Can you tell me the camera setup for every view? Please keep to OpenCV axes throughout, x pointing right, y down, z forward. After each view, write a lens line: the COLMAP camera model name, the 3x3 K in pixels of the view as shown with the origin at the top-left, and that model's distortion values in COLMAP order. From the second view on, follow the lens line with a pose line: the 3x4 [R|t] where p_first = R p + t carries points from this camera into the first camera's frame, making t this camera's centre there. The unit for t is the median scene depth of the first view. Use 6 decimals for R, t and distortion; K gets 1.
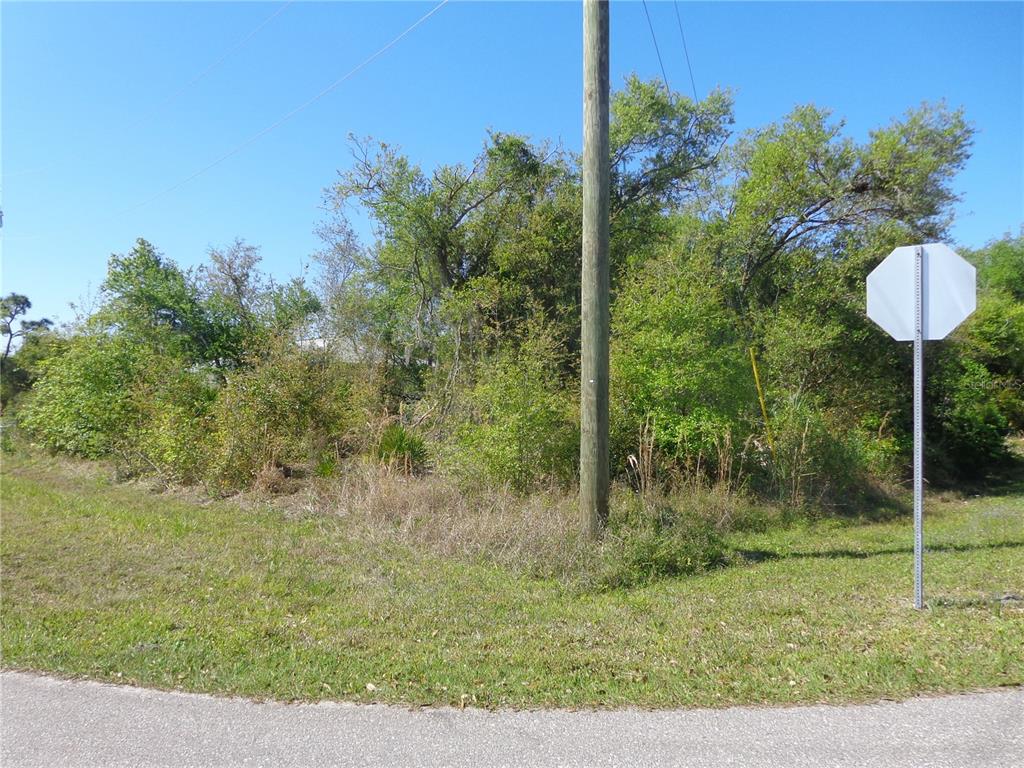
lens RADIAL K [[704.5, 0, 510.9], [0, 704.5, 379.8], [0, 0, 1]] dist [-0.025305, 0.013876]
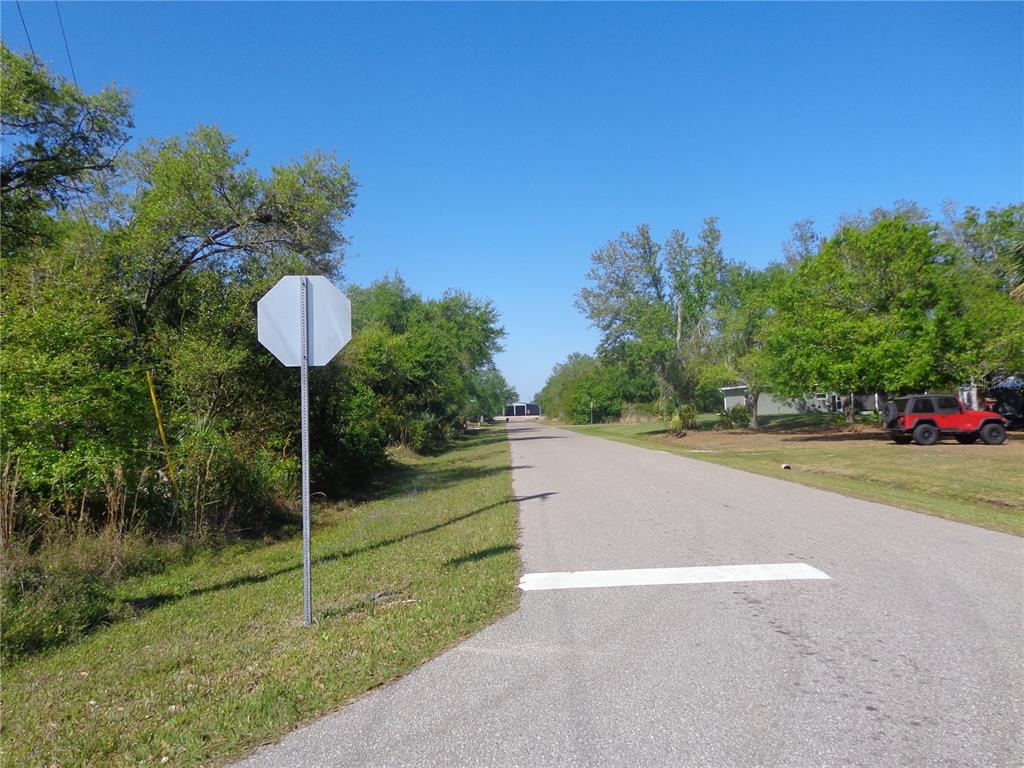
lens RADIAL K [[704.5, 0, 511.3], [0, 704.5, 389.6], [0, 0, 1]] dist [-0.025305, 0.013876]
pose [[0.703038, -0.012375, 0.711044, 0.024192], [0.025725, 0.999637, -0.008038, -0.002172], [-0.710687, 0.023942, 0.703101, 0.018567]]
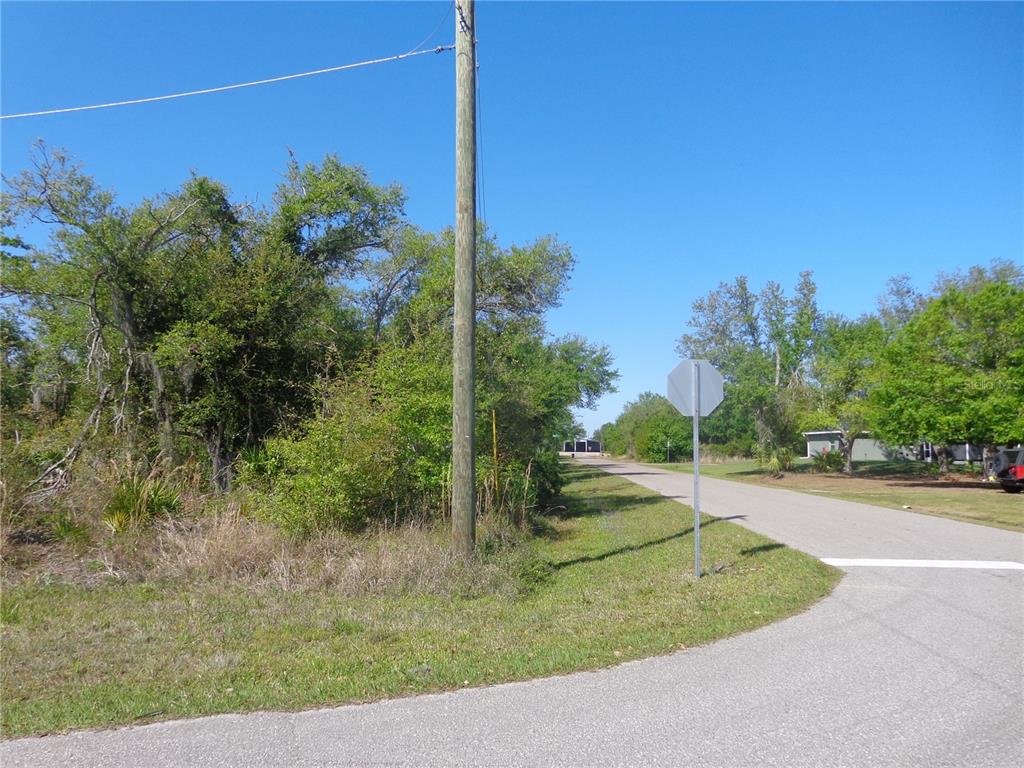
lens RADIAL K [[704.5, 0, 508.3], [0, 704.5, 385.2], [0, 0, 1]] dist [-0.025305, 0.013876]
pose [[0.757841, 0.050976, 0.650445, -0.814857], [-0.012250, 0.997879, -0.063932, -0.014199], [-0.652324, 0.040483, 0.756858, -0.000312]]
